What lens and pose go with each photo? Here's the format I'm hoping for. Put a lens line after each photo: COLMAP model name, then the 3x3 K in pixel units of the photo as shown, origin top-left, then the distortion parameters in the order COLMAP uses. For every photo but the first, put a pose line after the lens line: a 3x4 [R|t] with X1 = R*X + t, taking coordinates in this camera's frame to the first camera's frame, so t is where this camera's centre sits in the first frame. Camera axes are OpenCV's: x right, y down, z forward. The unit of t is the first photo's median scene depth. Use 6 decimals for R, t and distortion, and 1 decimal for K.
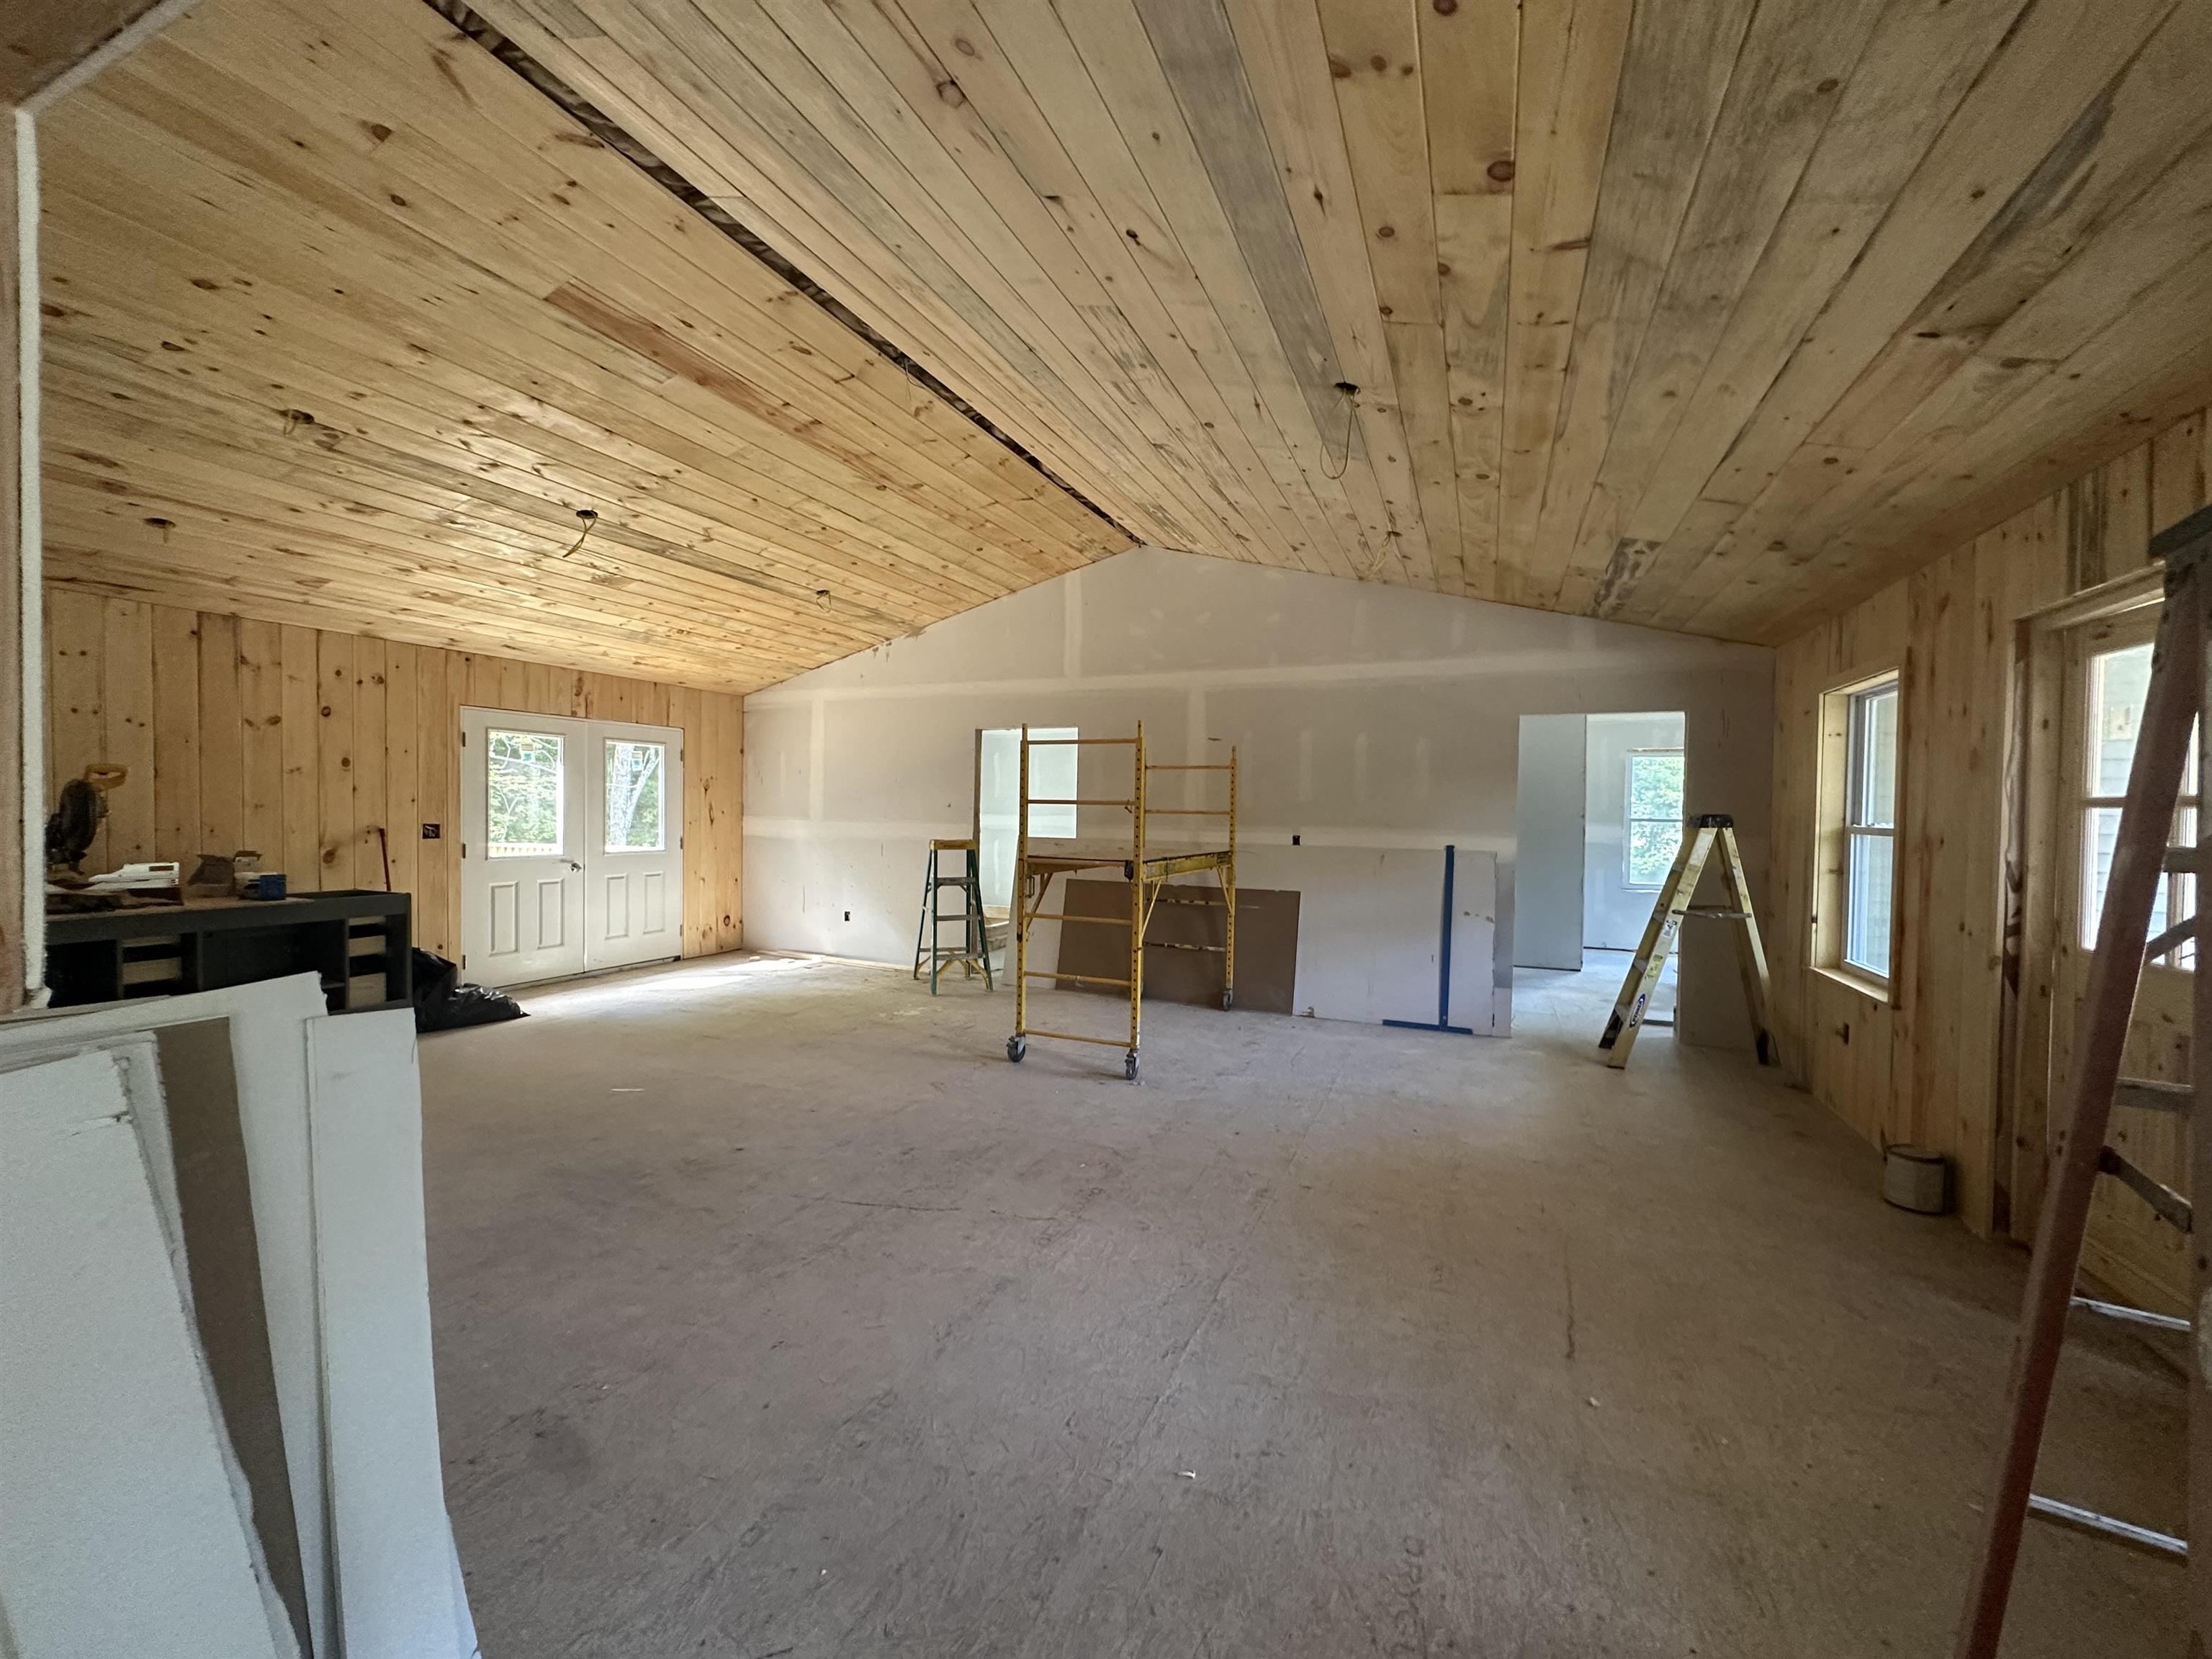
lens RADIAL K [[887.7, 0, 1106.0], [0, 887.7, 829.5], [0, 0, 1]] dist [-0.002769, -0.000349]
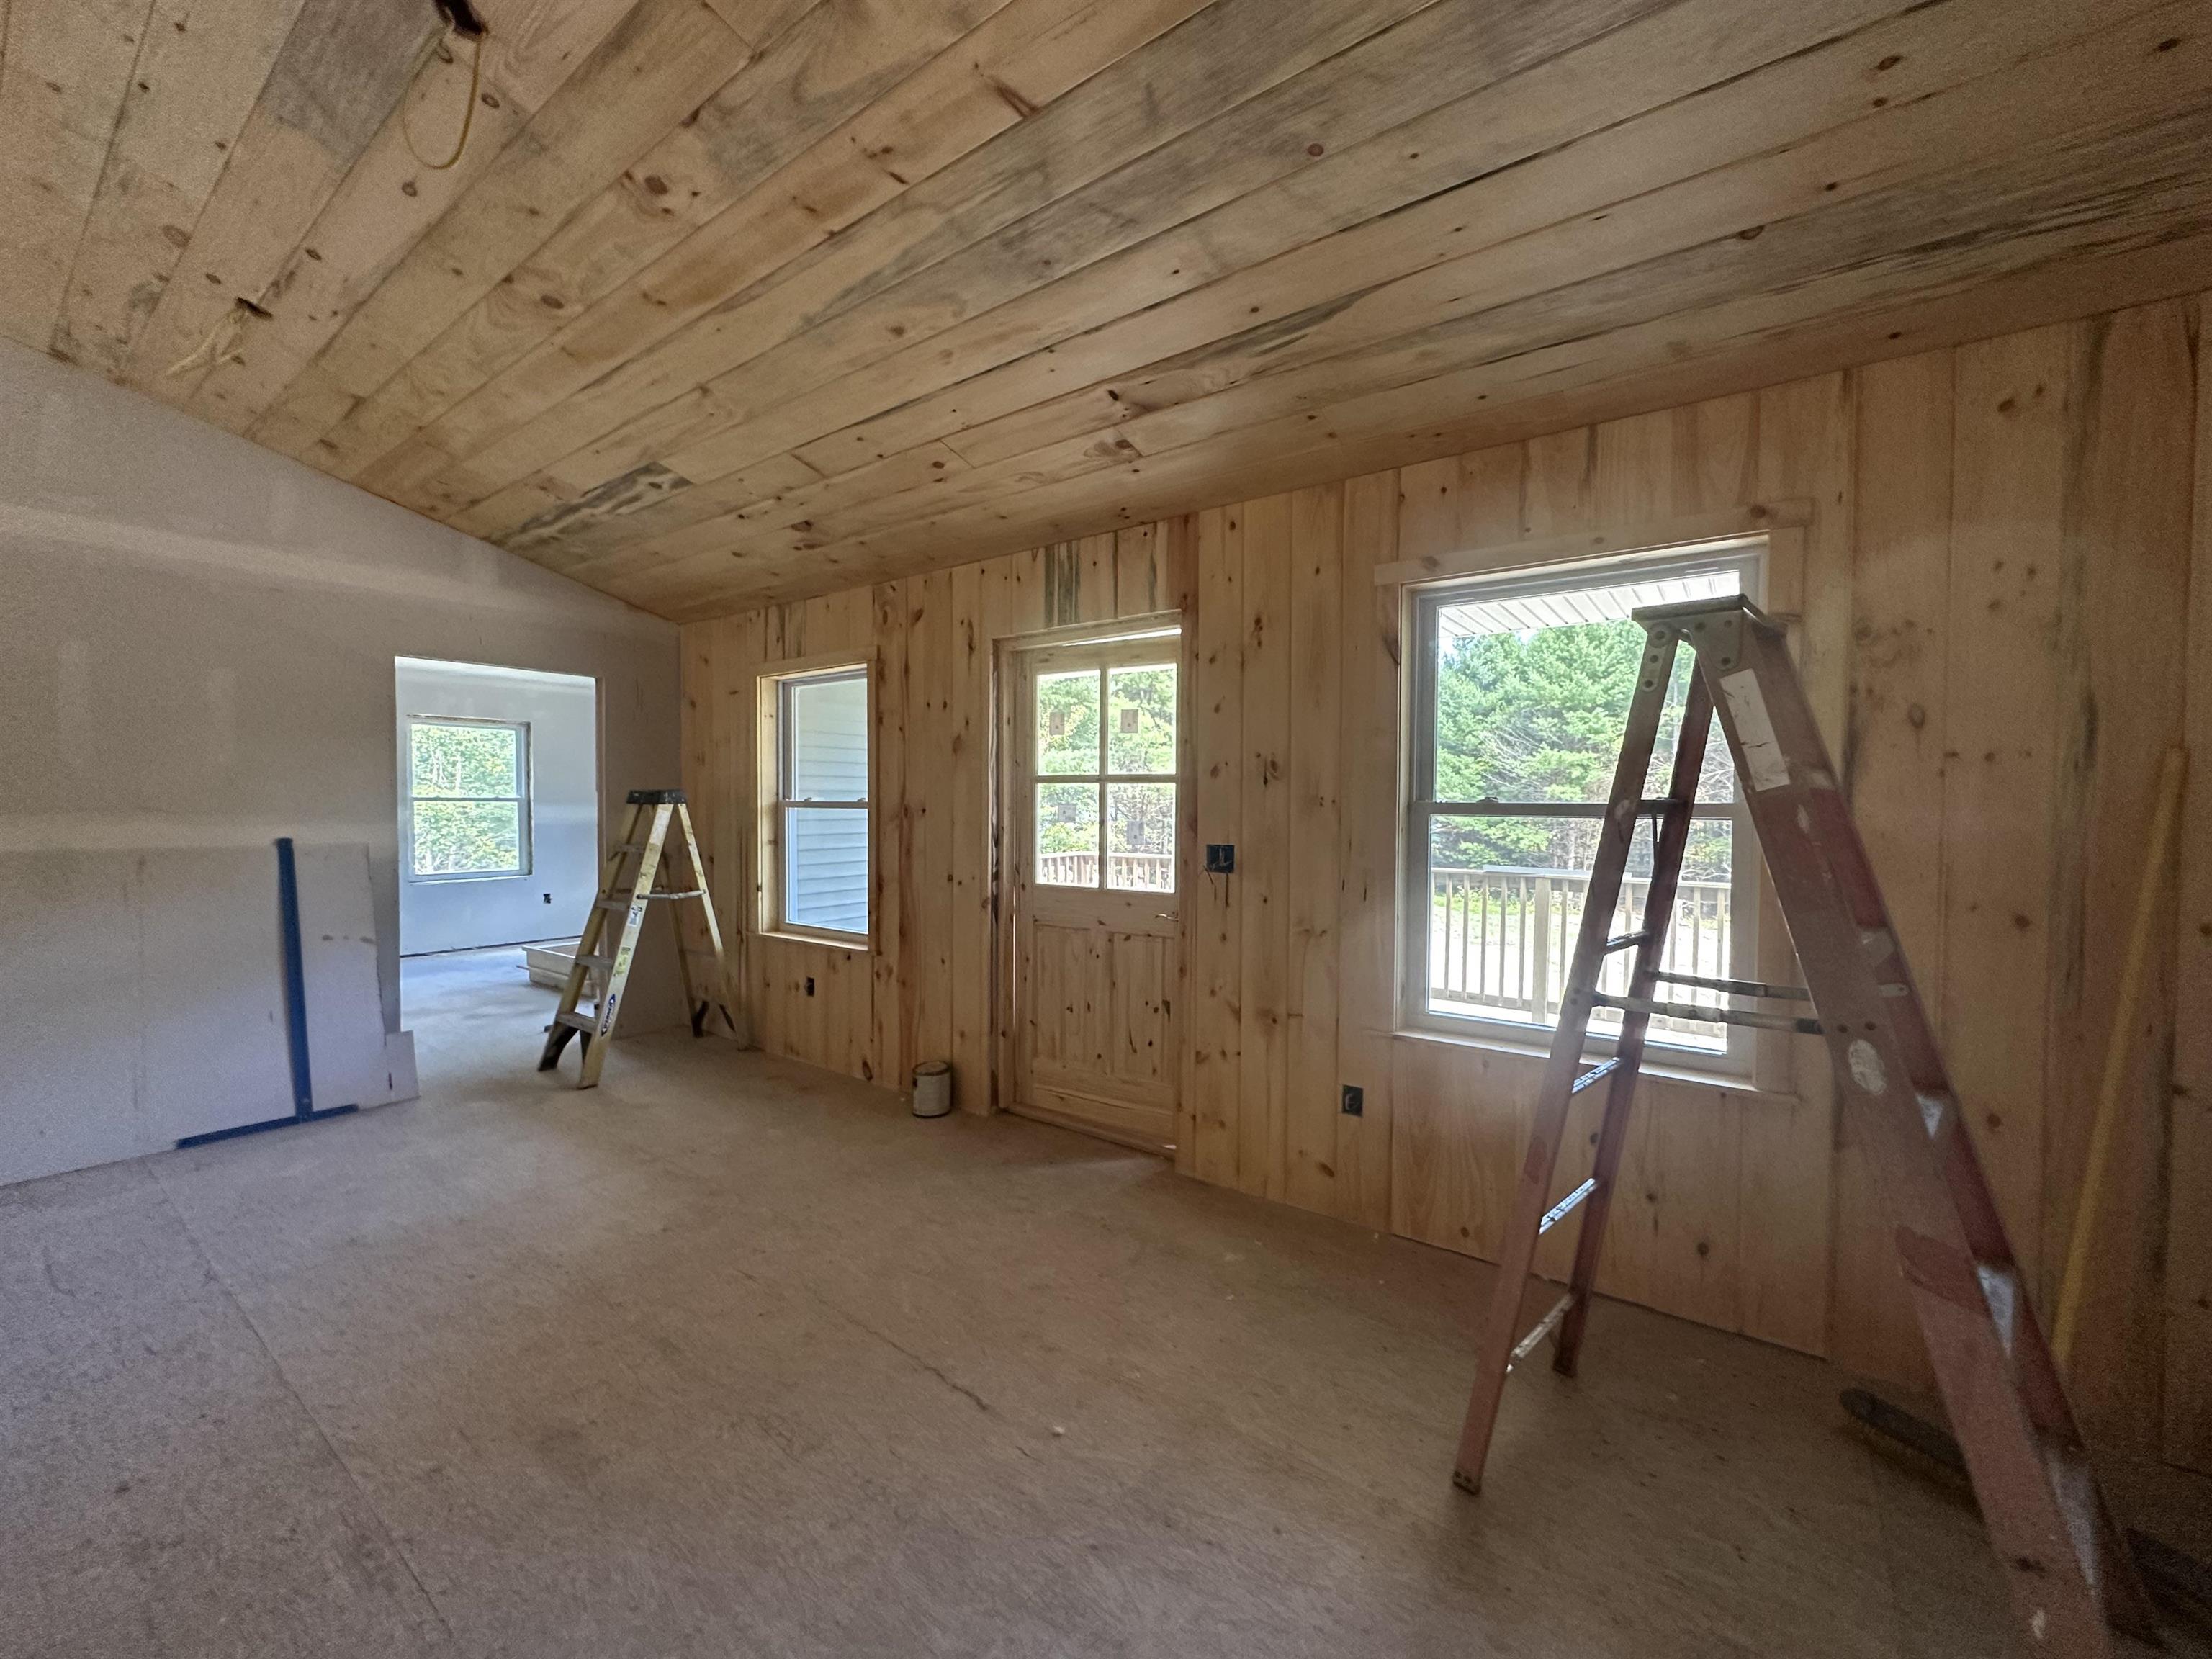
lens RADIAL K [[886.1, 0, 1110.6], [0, 886.1, 827.5], [0, 0, 1]] dist [-0.000256, 0.000124]
pose [[0.229818, -0.038572, 0.972469, -0.148300], [0.019971, 0.999191, 0.034912, -0.000496], [-0.973029, 0.011397, 0.230402, 0.367245]]
